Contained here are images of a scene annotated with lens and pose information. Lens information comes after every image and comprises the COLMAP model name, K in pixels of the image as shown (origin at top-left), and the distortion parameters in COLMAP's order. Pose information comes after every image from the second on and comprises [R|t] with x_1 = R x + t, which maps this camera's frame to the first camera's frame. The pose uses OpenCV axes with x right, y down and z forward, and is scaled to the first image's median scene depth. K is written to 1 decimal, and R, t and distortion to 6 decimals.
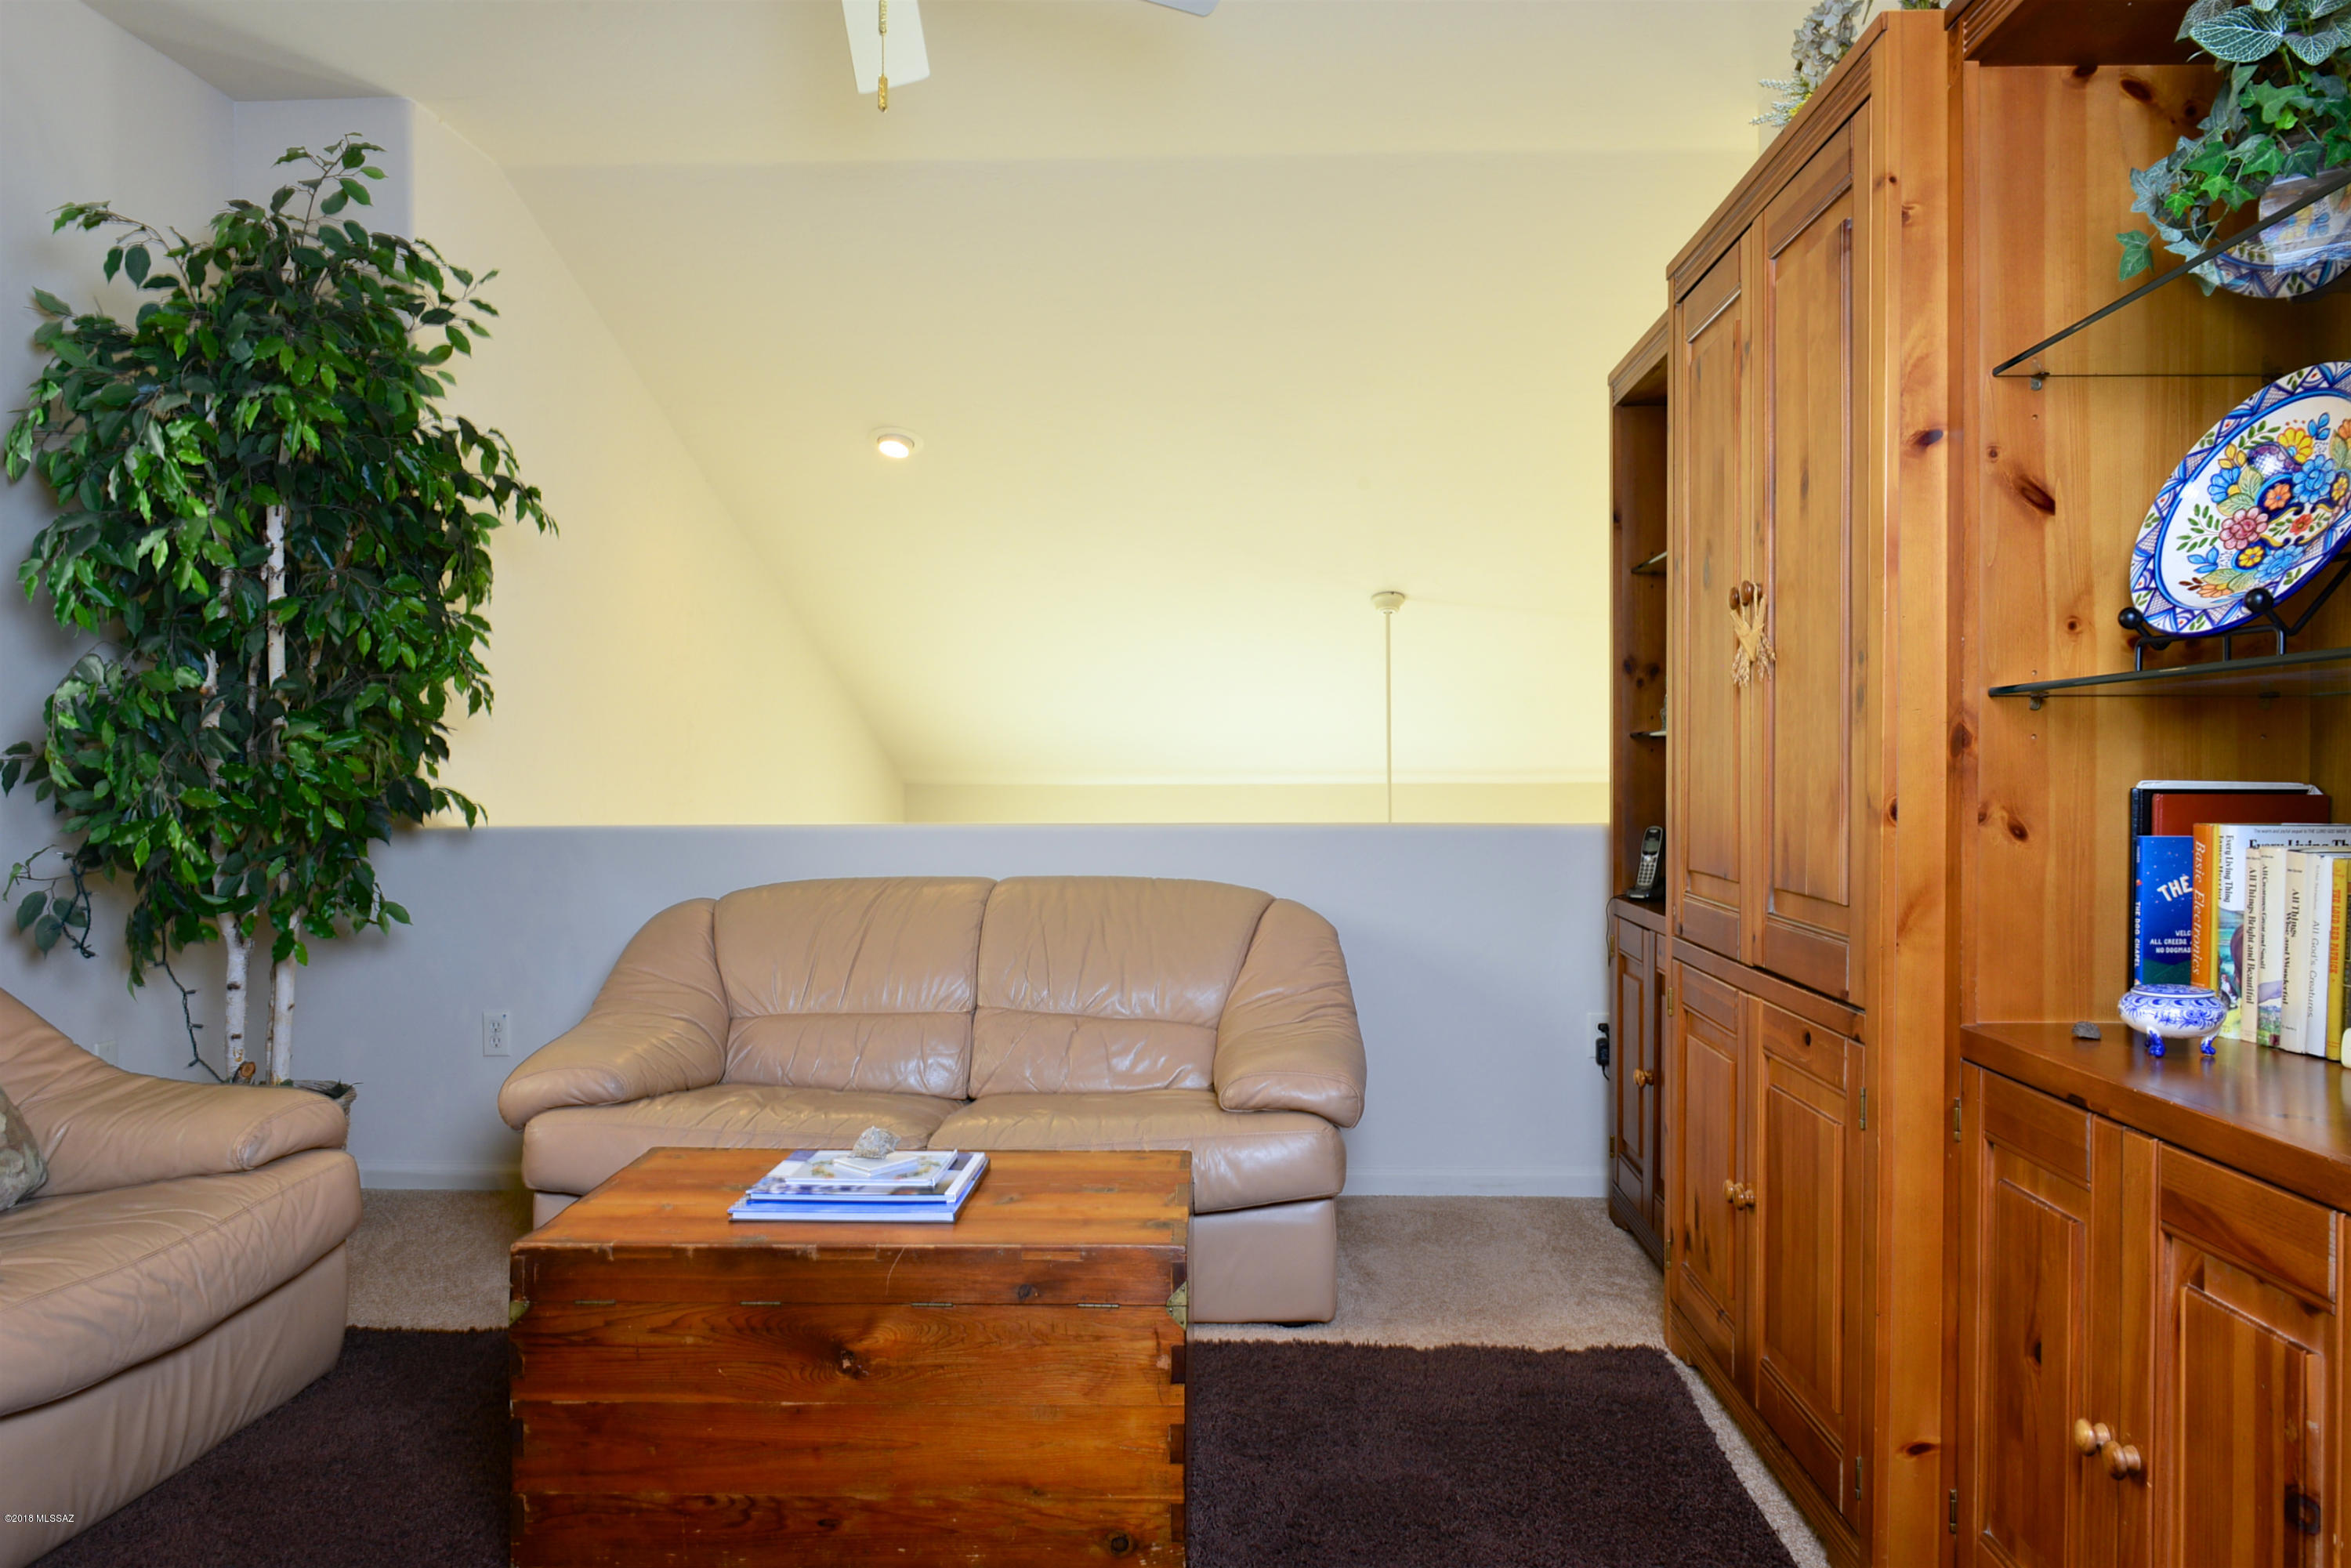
lens RADIAL K [[1584.9, 0, 1175.5], [0, 1584.9, 784.0], [0, 0, 1]] dist [-0.014953, -0.000489]
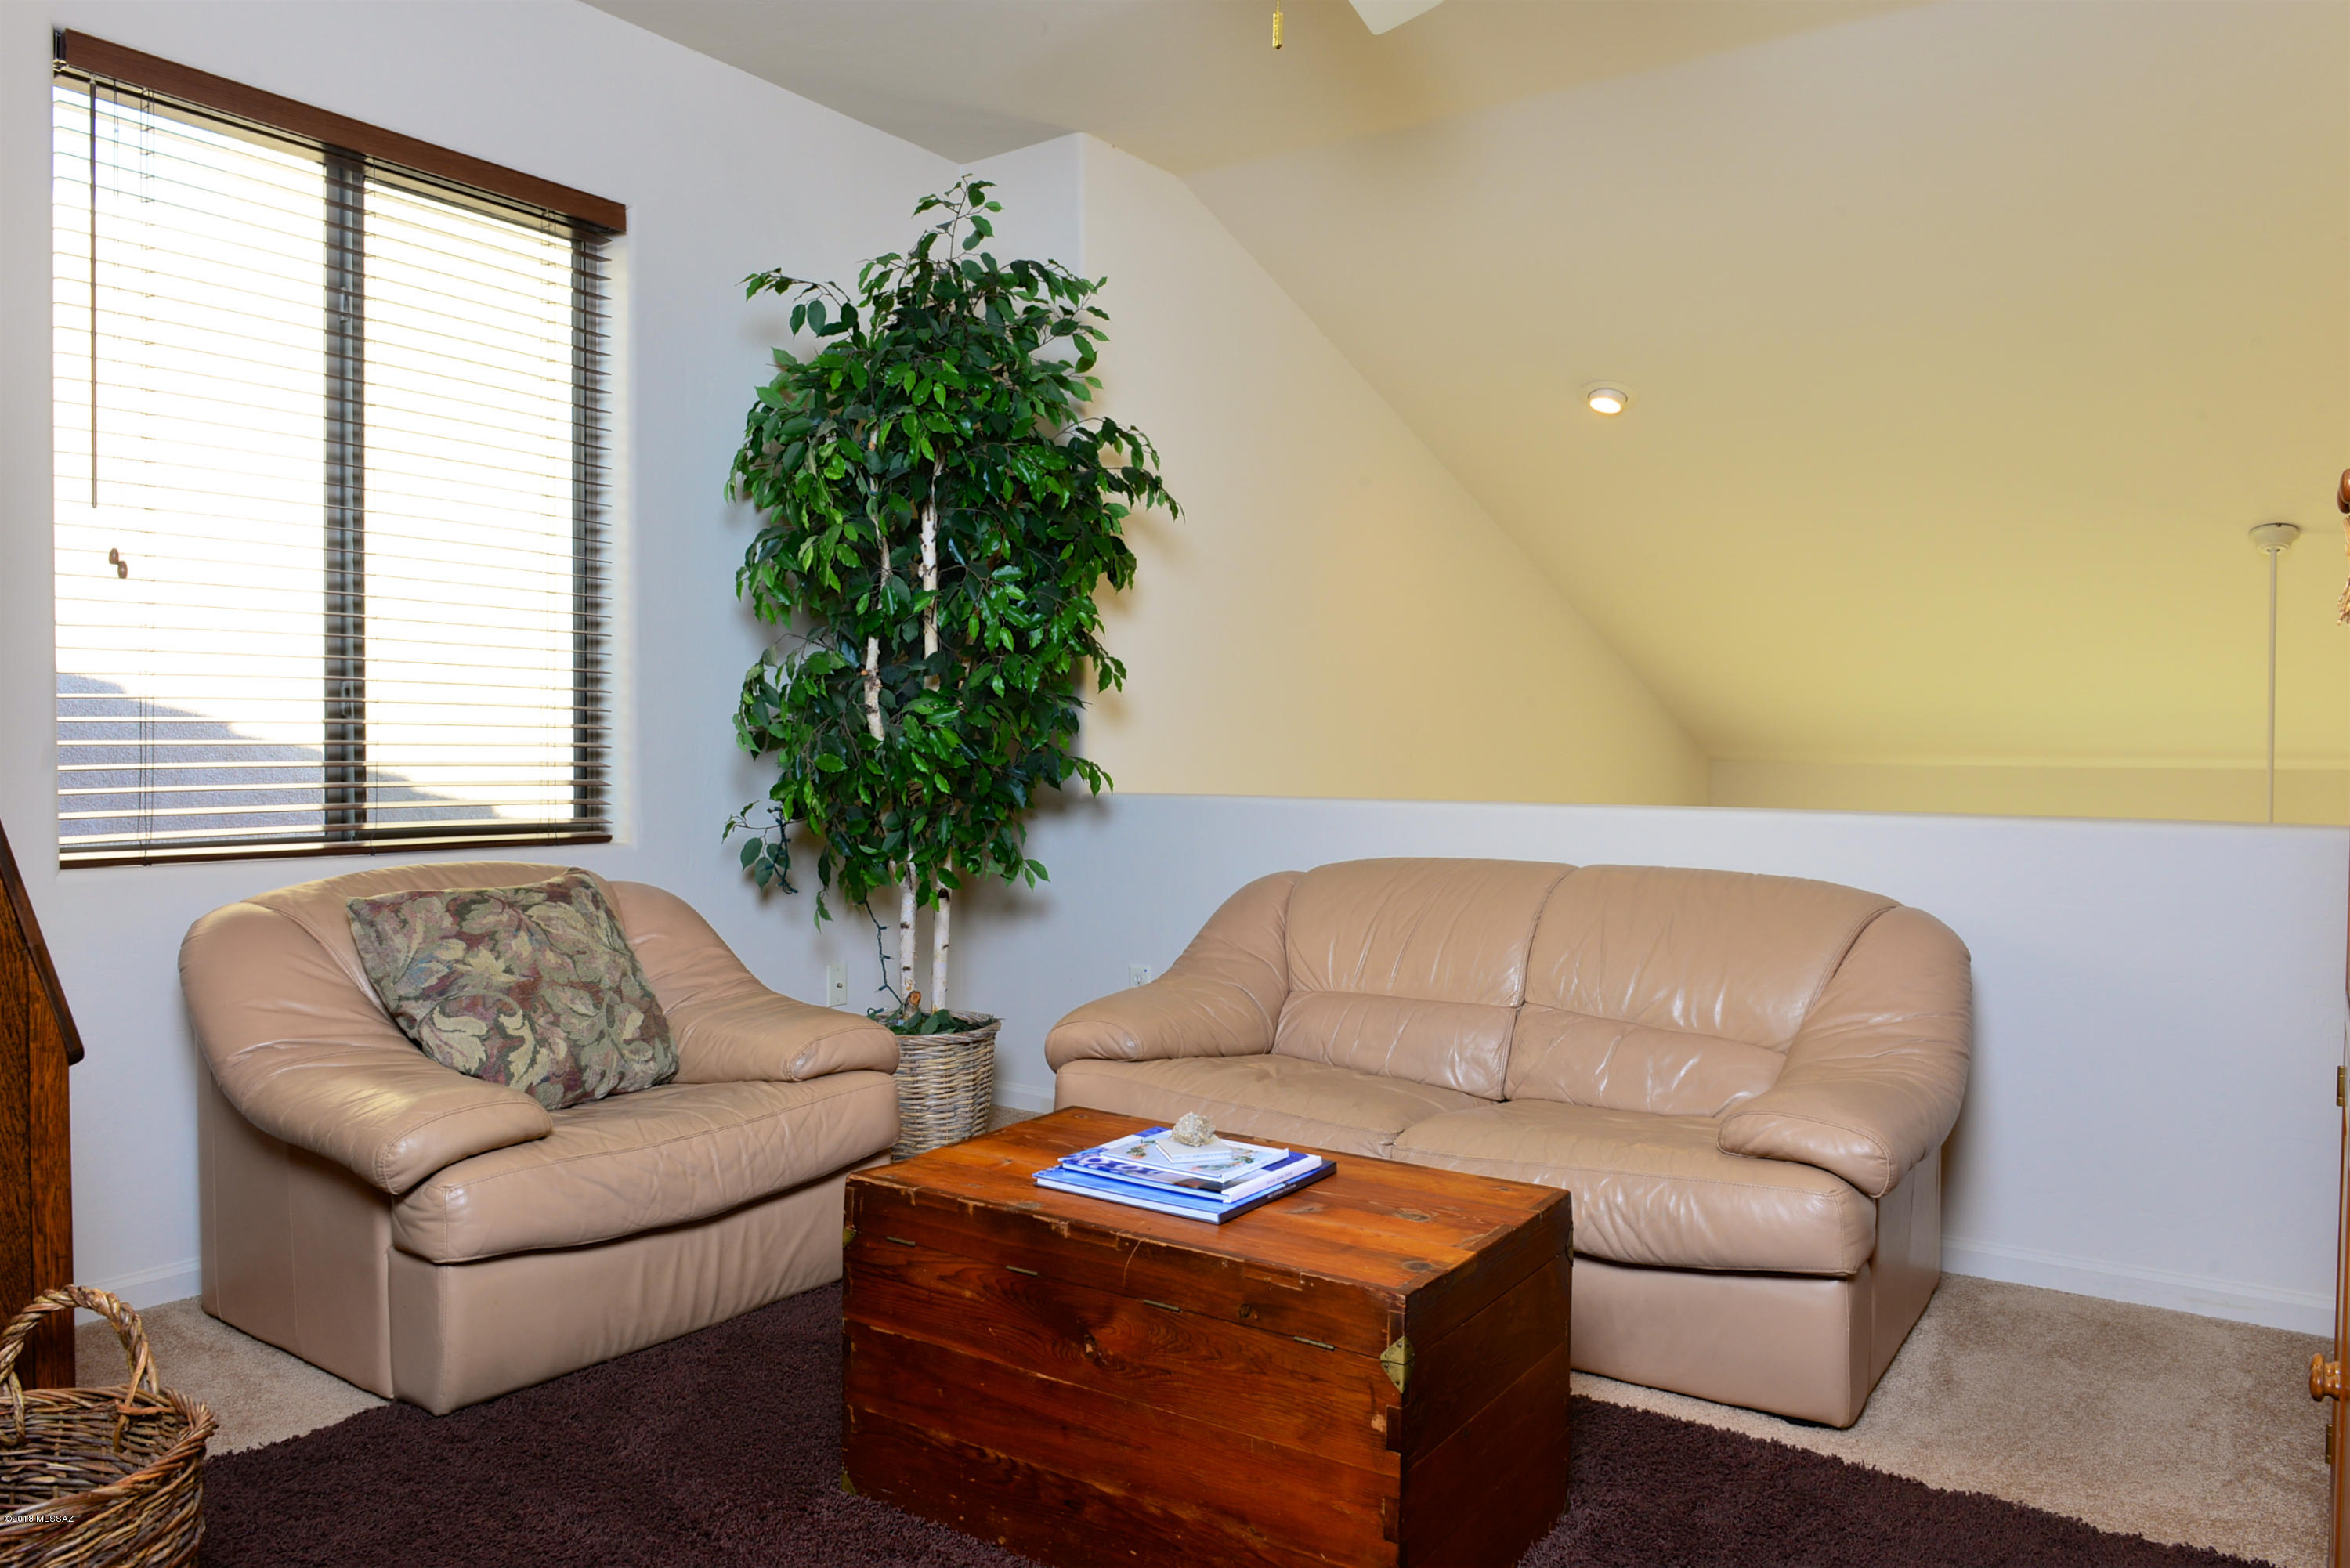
lens RADIAL K [[1584.1, 0, 1175.0], [0, 1584.1, 784.0], [0, 0, 1]] dist [-0.014953, -0.000489]
pose [[0.843307, 0.020339, -0.537047, 0.298458], [-0.012775, 0.999760, 0.017803, -0.000361], [0.537280, -0.008152, 0.843365, 0.173561]]
